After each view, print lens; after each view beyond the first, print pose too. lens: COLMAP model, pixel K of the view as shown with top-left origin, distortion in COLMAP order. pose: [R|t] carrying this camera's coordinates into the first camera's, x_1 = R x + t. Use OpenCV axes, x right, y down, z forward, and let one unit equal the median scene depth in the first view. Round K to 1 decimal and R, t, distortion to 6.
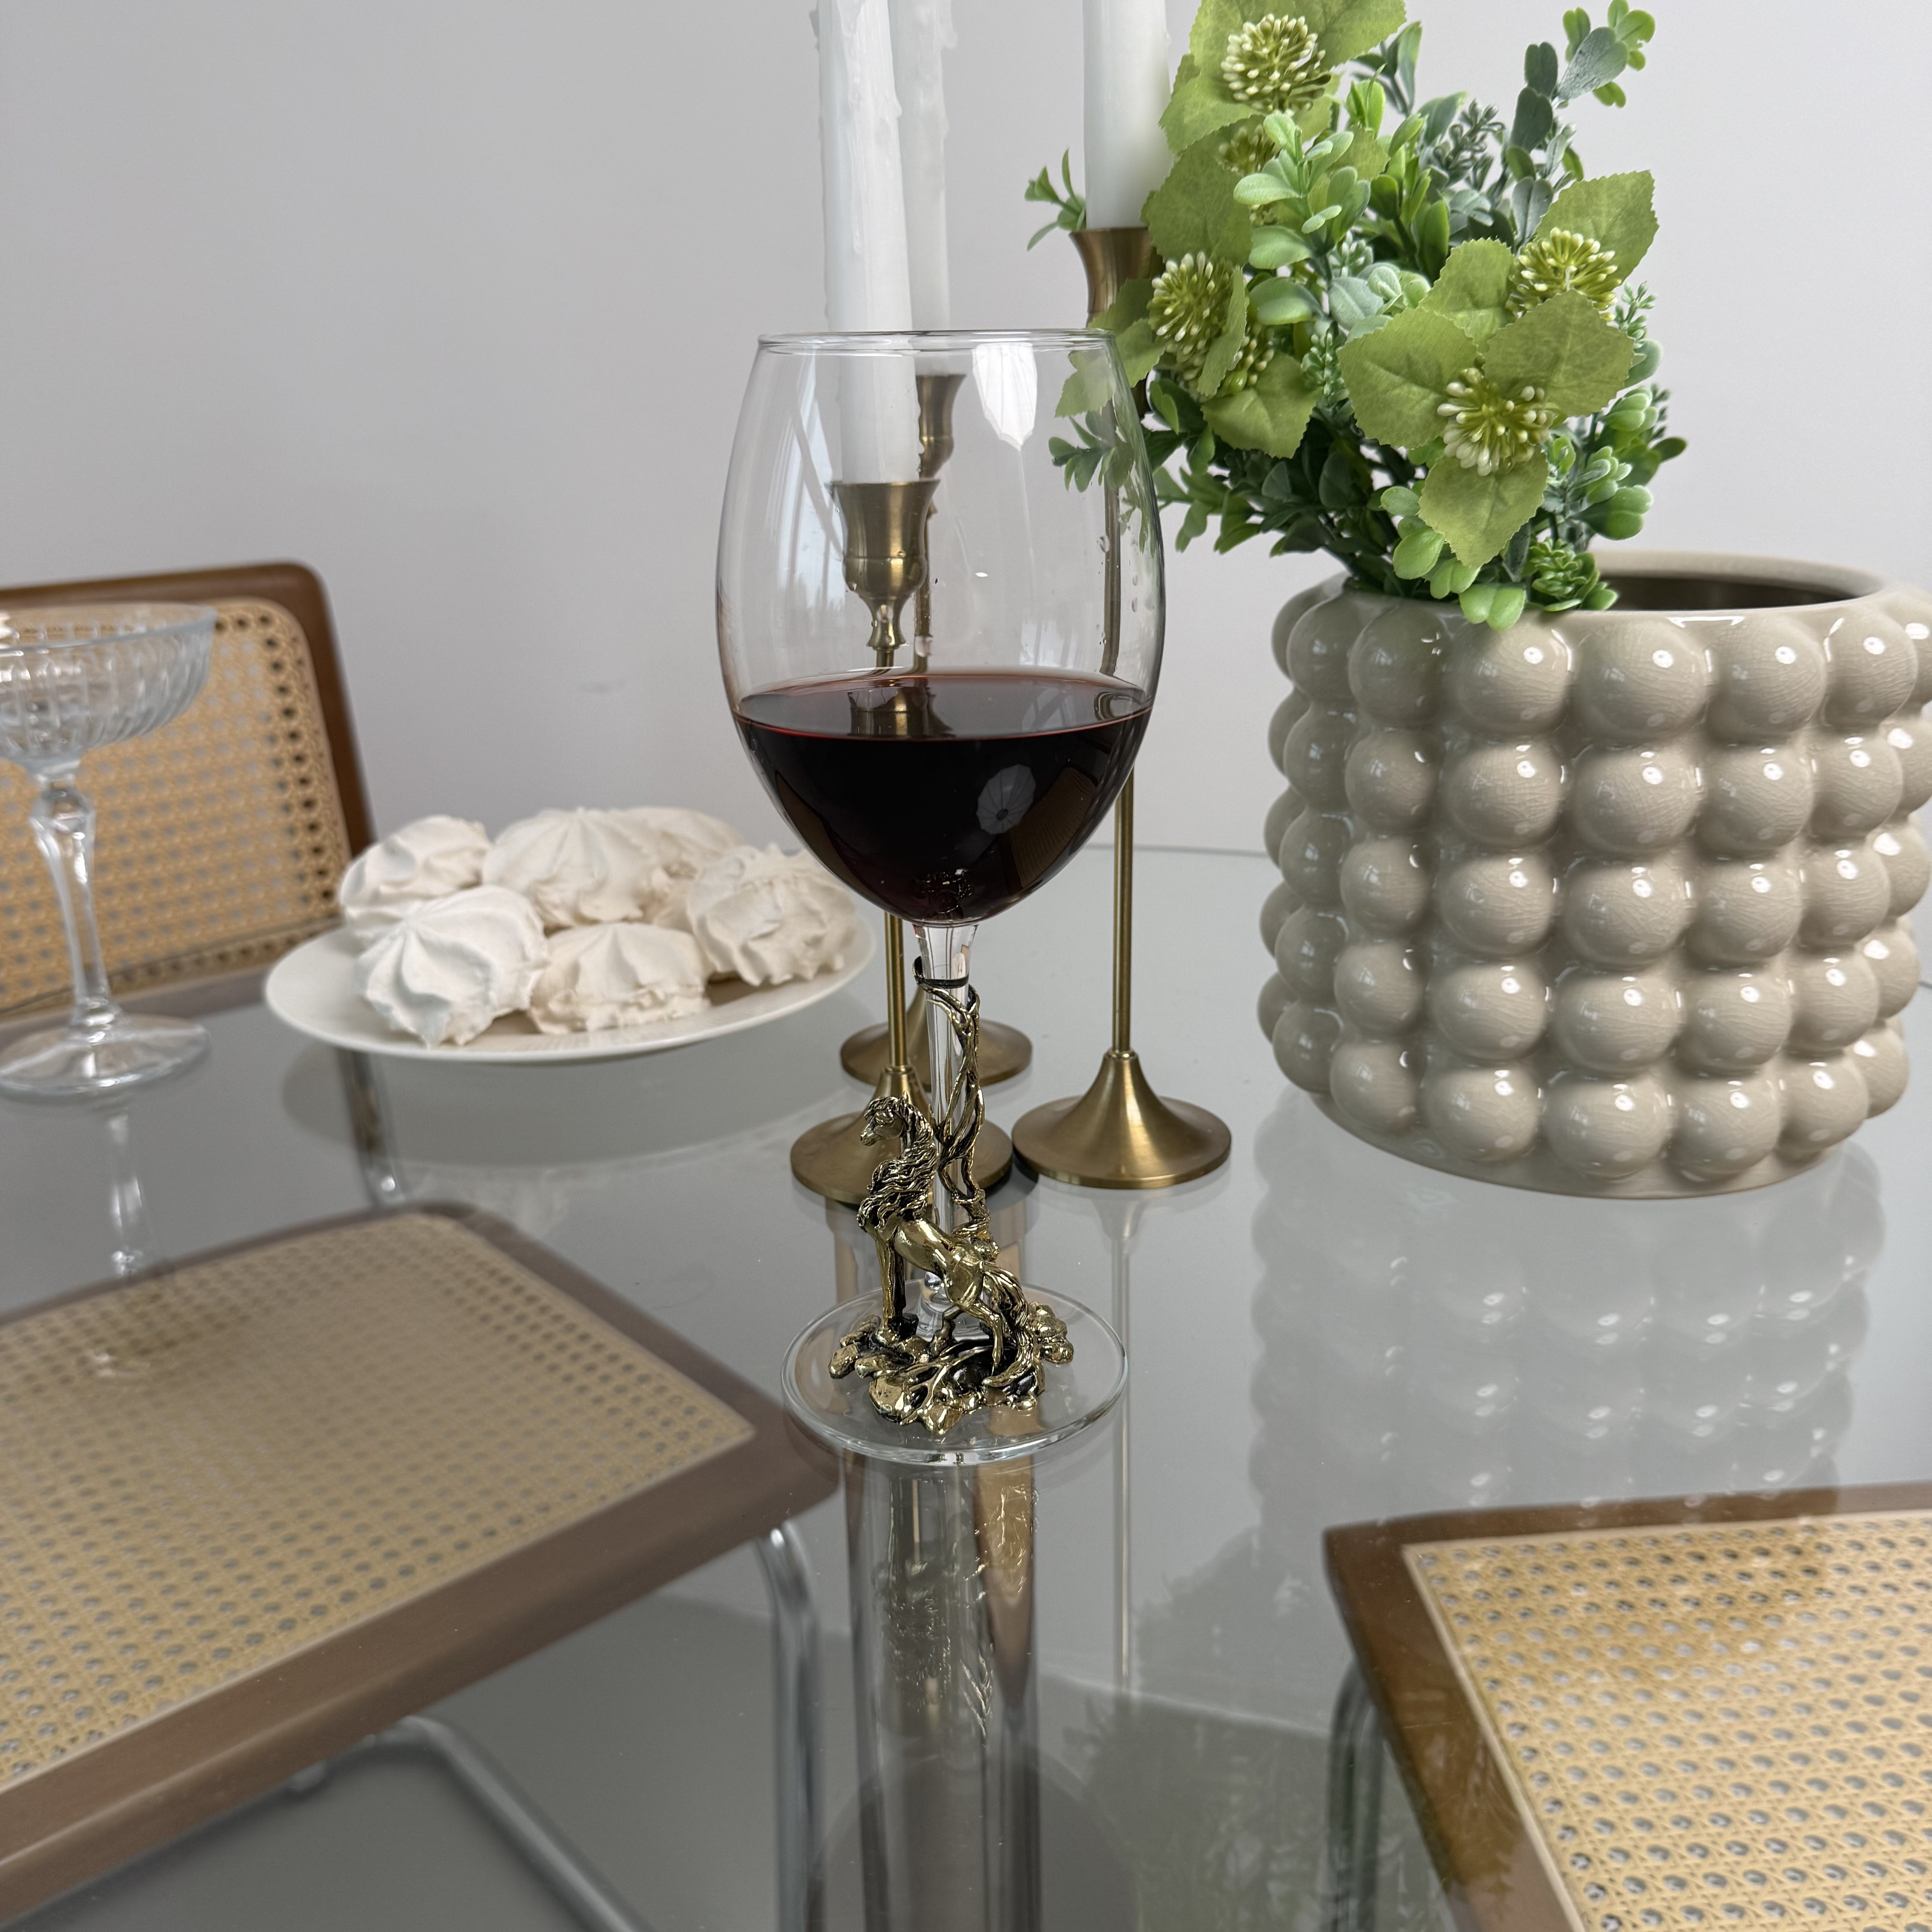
lens RADIAL K [[1859.5, 0, 976.6], [0, 1859.5, 947.5], [0, 0, 1]] dist [-0.005276, 0.000000]
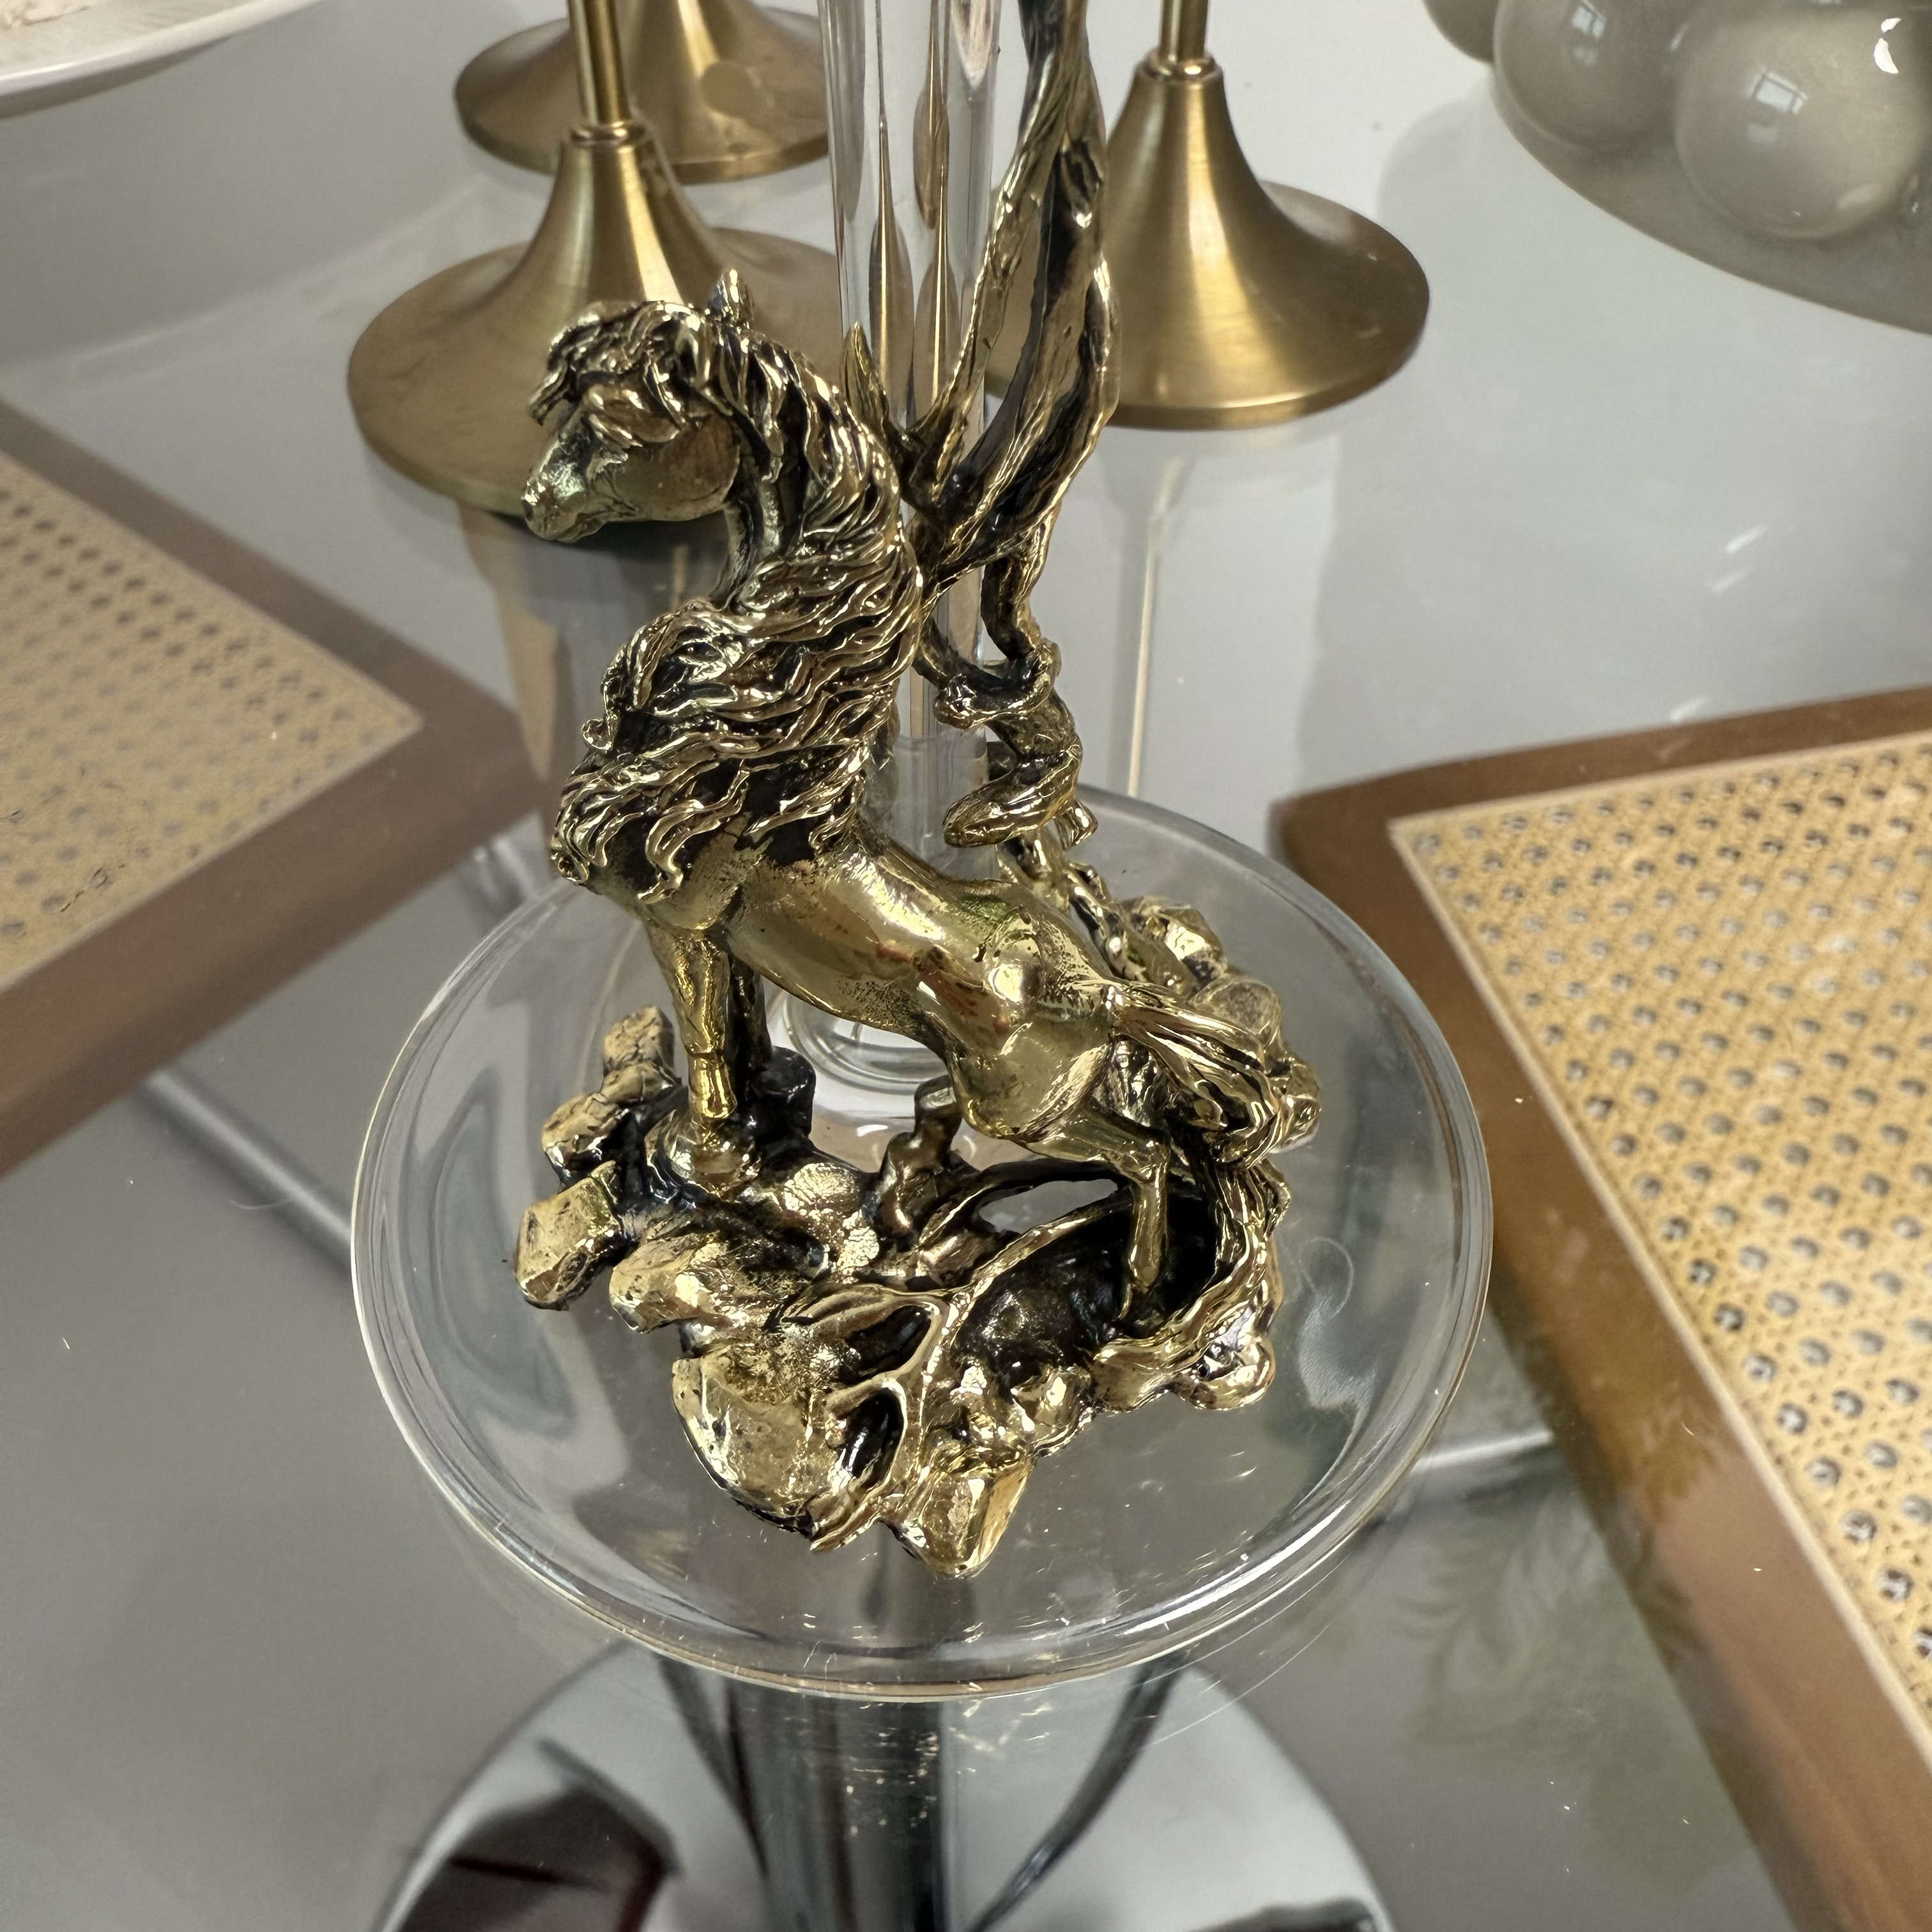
lens RADIAL K [[1859.5, 0, 958.3], [0, 1859.5, 831.1], [0, 0, 1]] dist [-0.005276, 0.000000]
pose [[0.987172, -0.091533, 0.130817, -0.035918], [0.027926, 0.905705, 0.422988, 0.038779], [-0.157199, -0.413909, 0.896643, 0.626353]]
